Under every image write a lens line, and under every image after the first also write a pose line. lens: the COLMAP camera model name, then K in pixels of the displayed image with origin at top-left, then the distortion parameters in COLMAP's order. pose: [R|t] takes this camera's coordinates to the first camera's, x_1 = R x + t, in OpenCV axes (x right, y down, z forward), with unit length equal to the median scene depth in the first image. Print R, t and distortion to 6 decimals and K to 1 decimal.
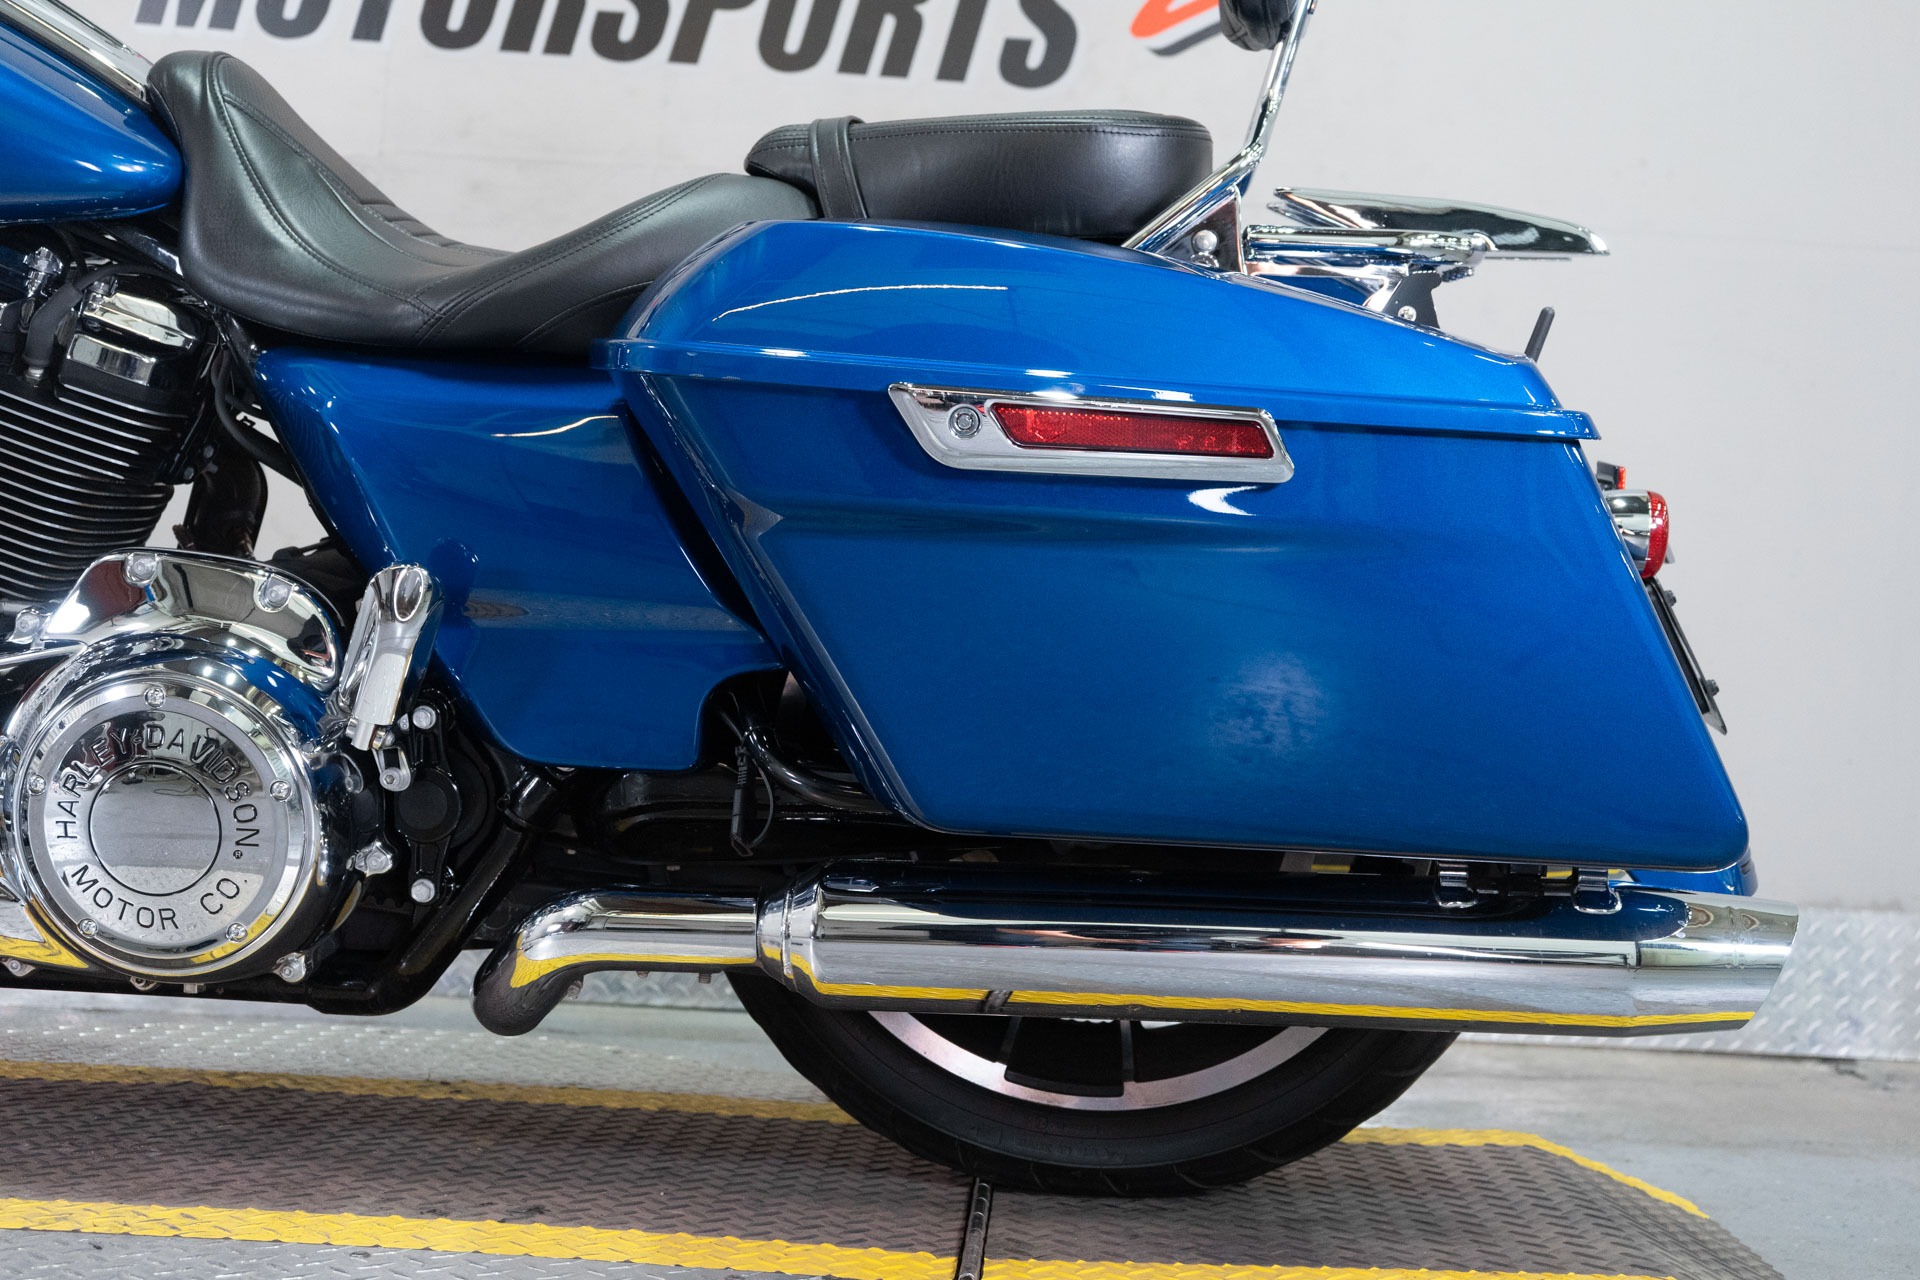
lens RADIAL K [[2472.6, 0, 963.4], [0, 2472.6, 633.2], [0, 0, 1]] dist [0.021872, 0.000000]
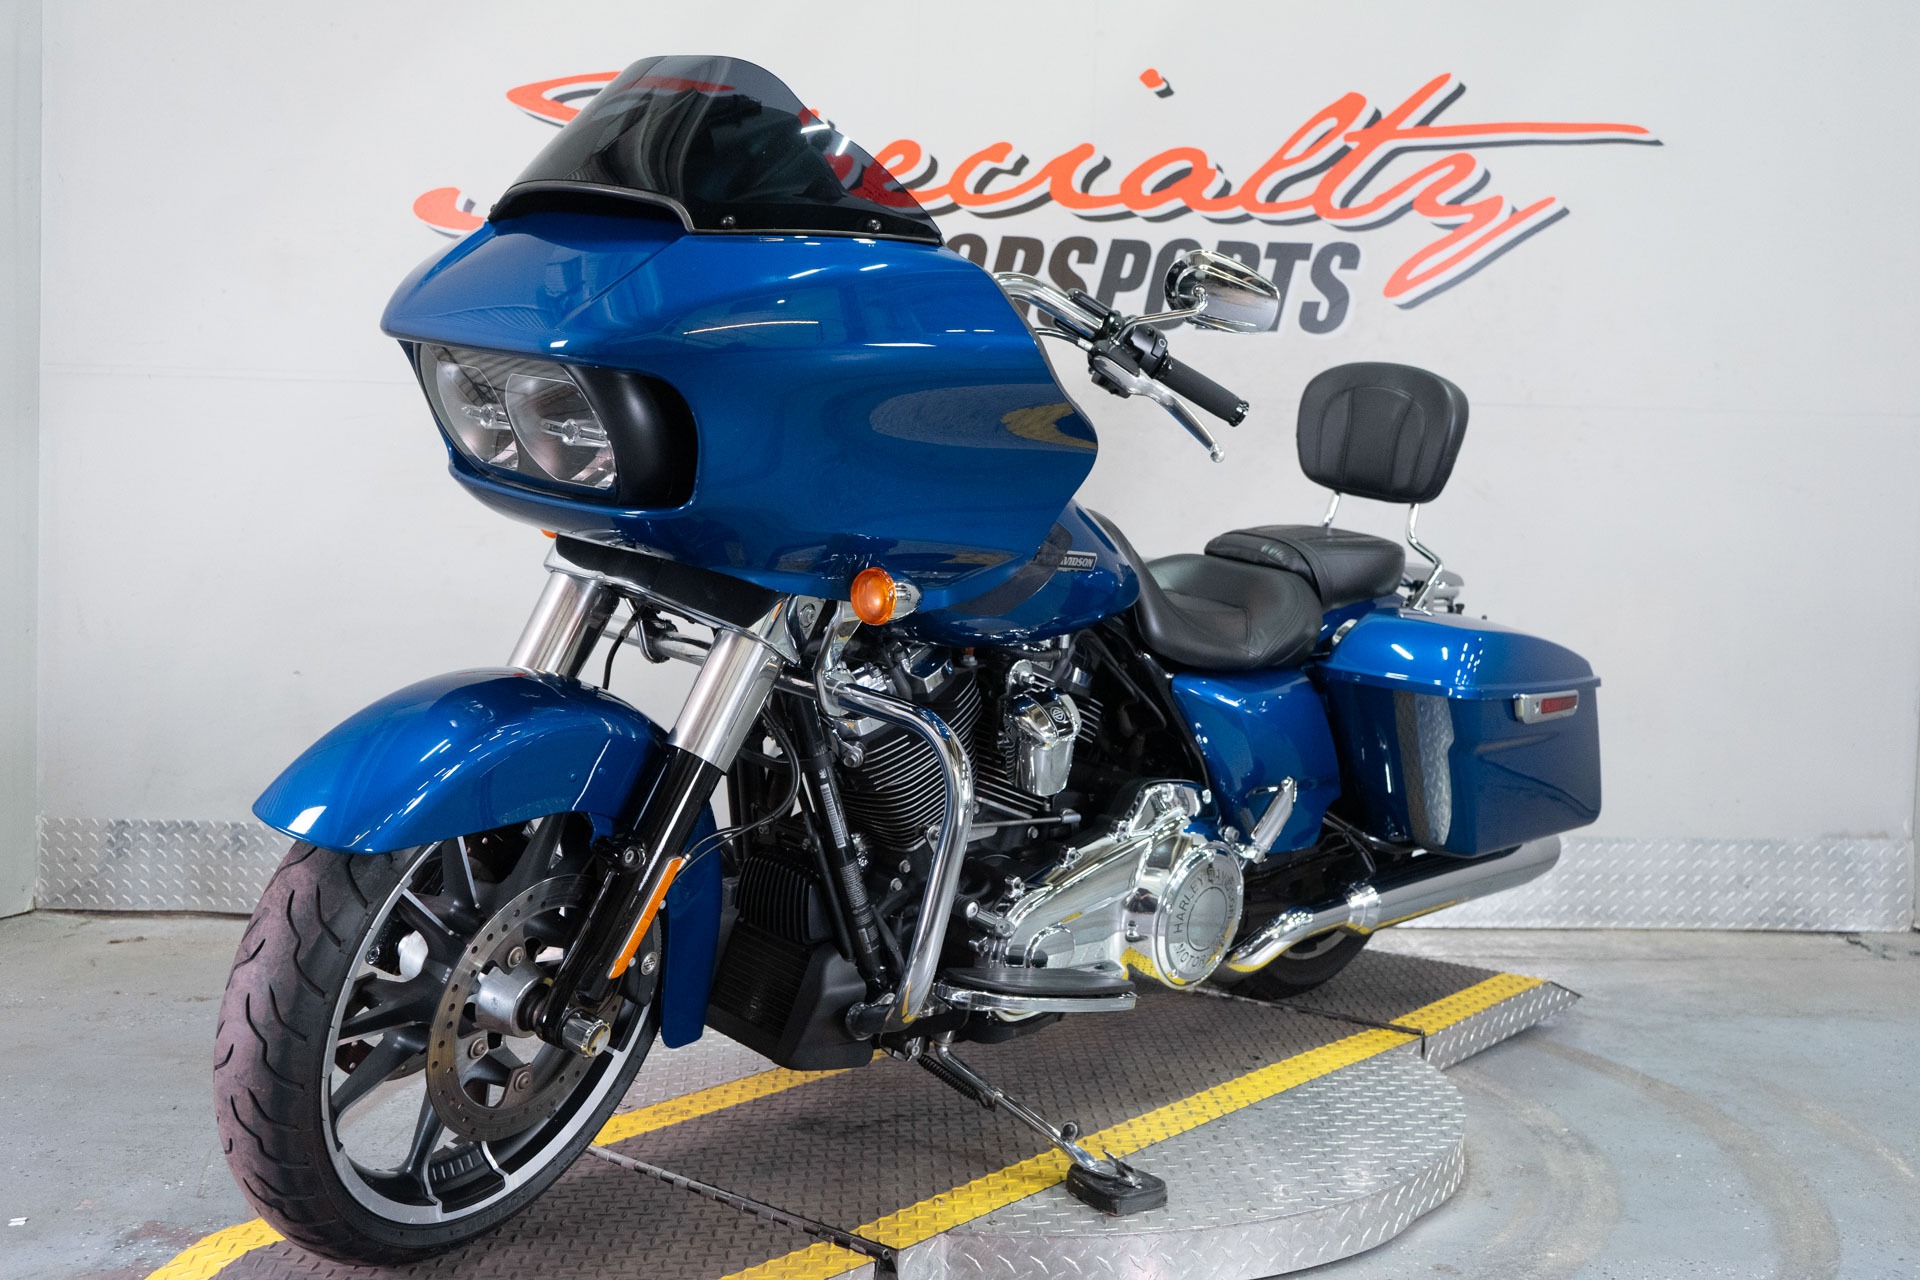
lens RADIAL K [[1960.0, 0, 958.7], [0, 1960.0, 636.0], [0, 0, 1]] dist [0.003975, 0.000000]
pose [[0.998967, -0.036045, -0.027661, -0.323547], [0.038053, 0.996393, 0.075844, -0.250104], [0.024828, -0.076818, 0.996736, -0.463851]]
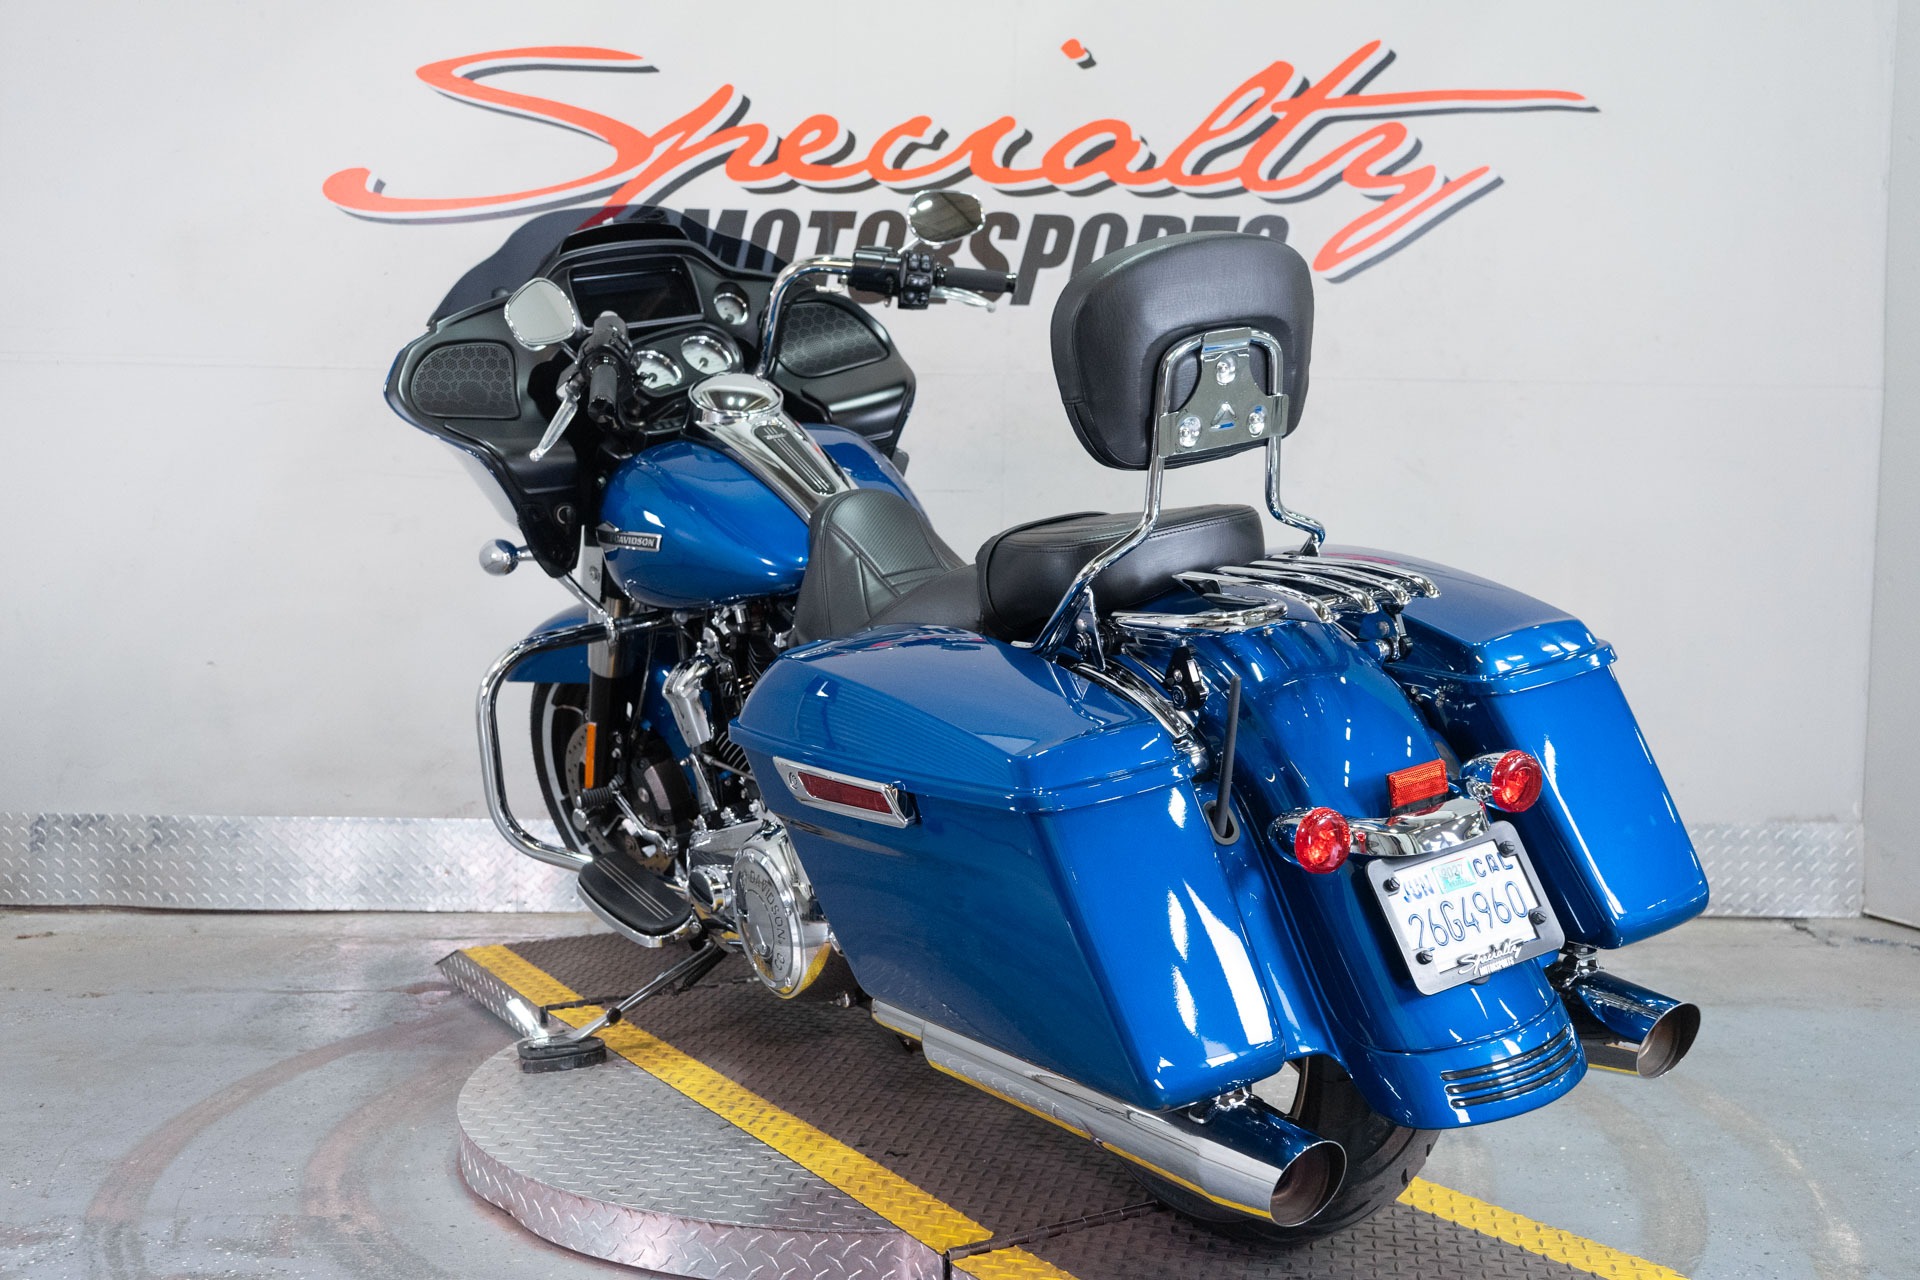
lens RADIAL K [[1992.8, 0, 957.1], [0, 1992.8, 634.9], [0, 0, 1]] dist [0.006827, 0.000000]
pose [[0.998248, -0.042946, -0.040711, -0.206403], [0.046168, 0.995577, 0.081818, -0.243324], [0.037018, -0.083554, 0.995815, -0.452556]]
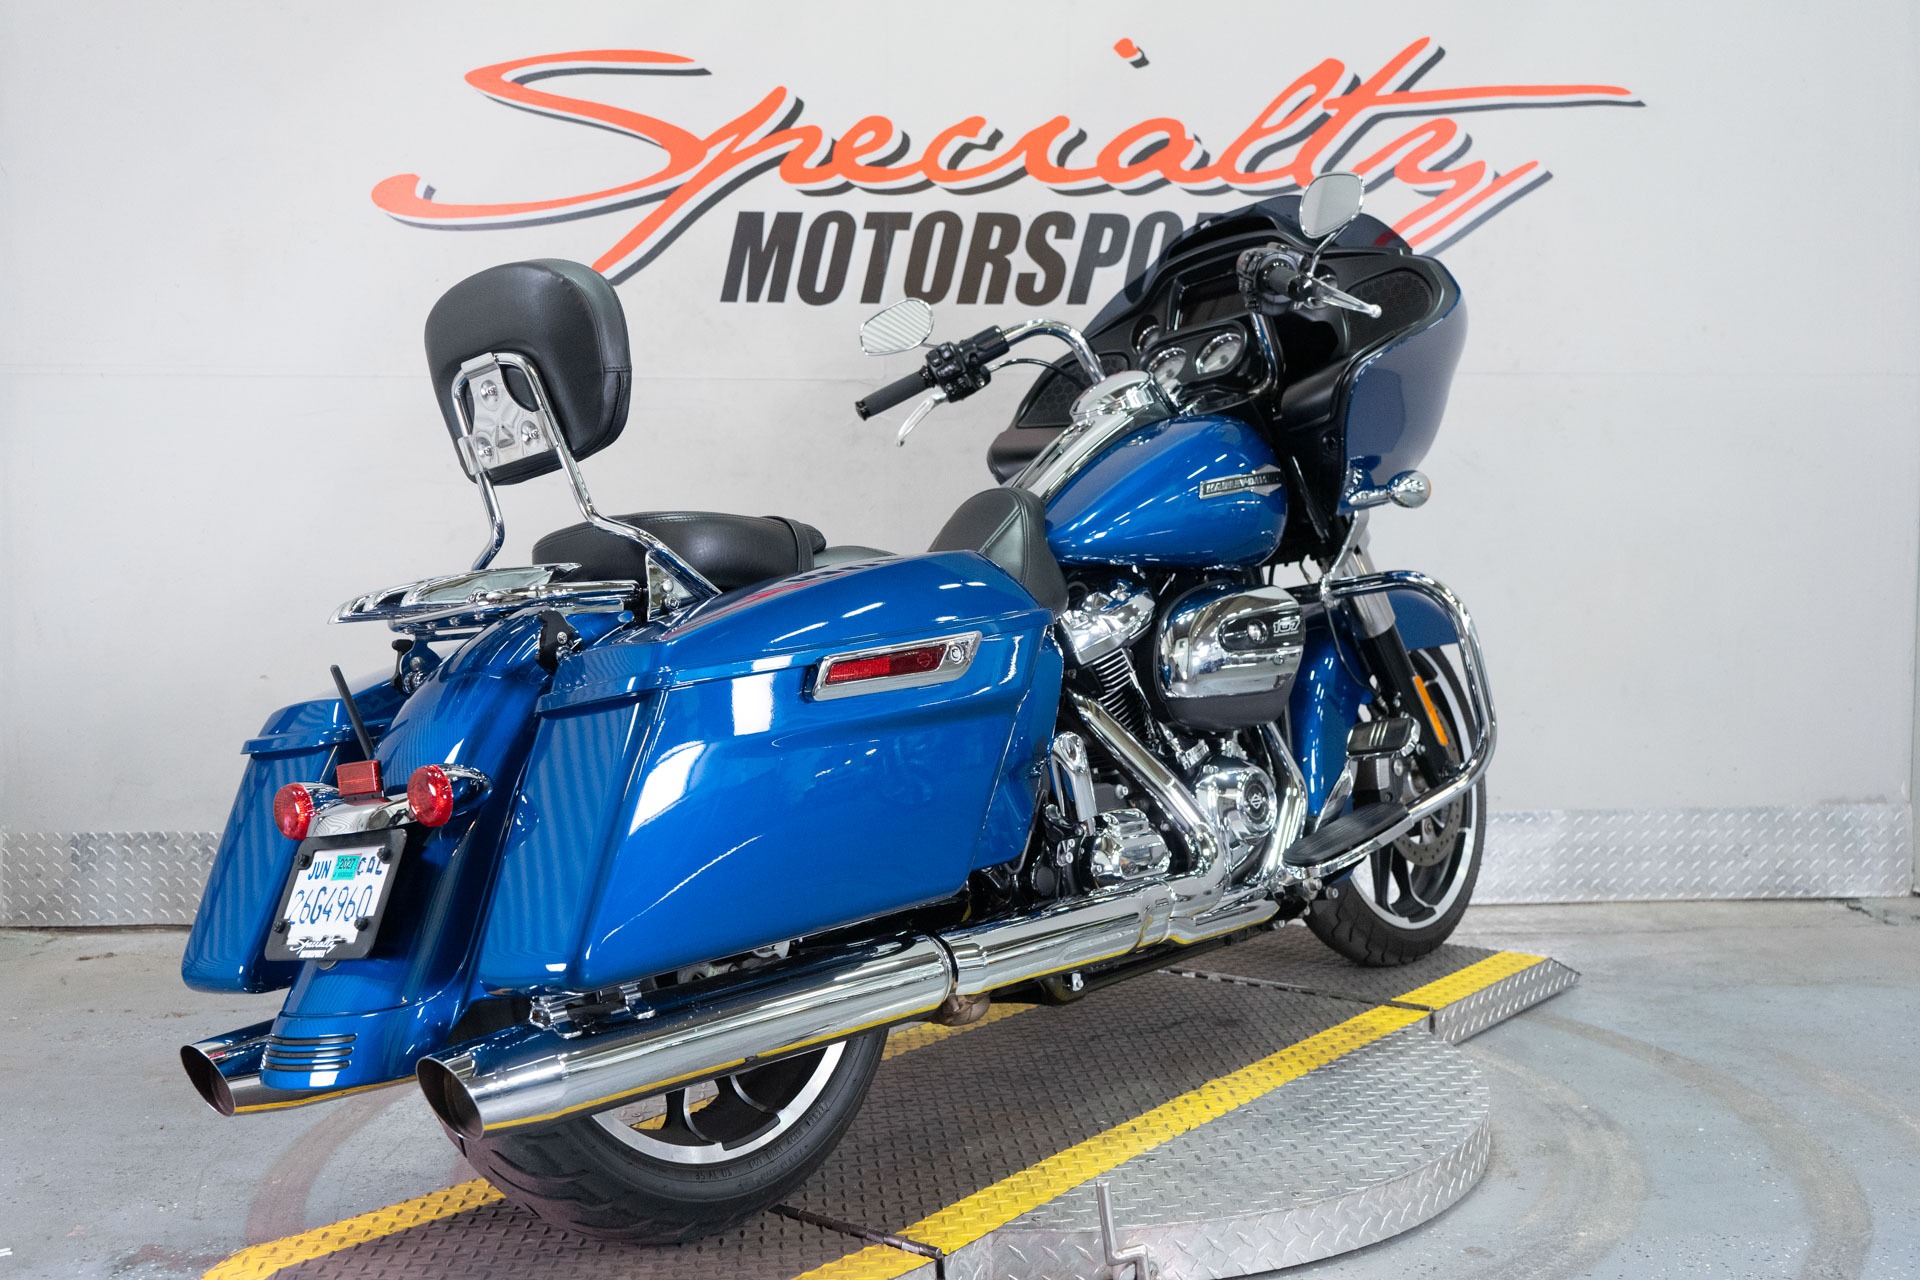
lens RADIAL K [[1992.8, 0, 961.2], [0, 1992.8, 636.6], [0, 0, 1]] dist [0.006827, 0.000000]
pose [[0.998115, -0.061086, -0.005925, -0.354463], [0.061368, 0.994563, 0.084132, -0.250594], [0.000753, -0.084337, 0.996437, -0.456541]]
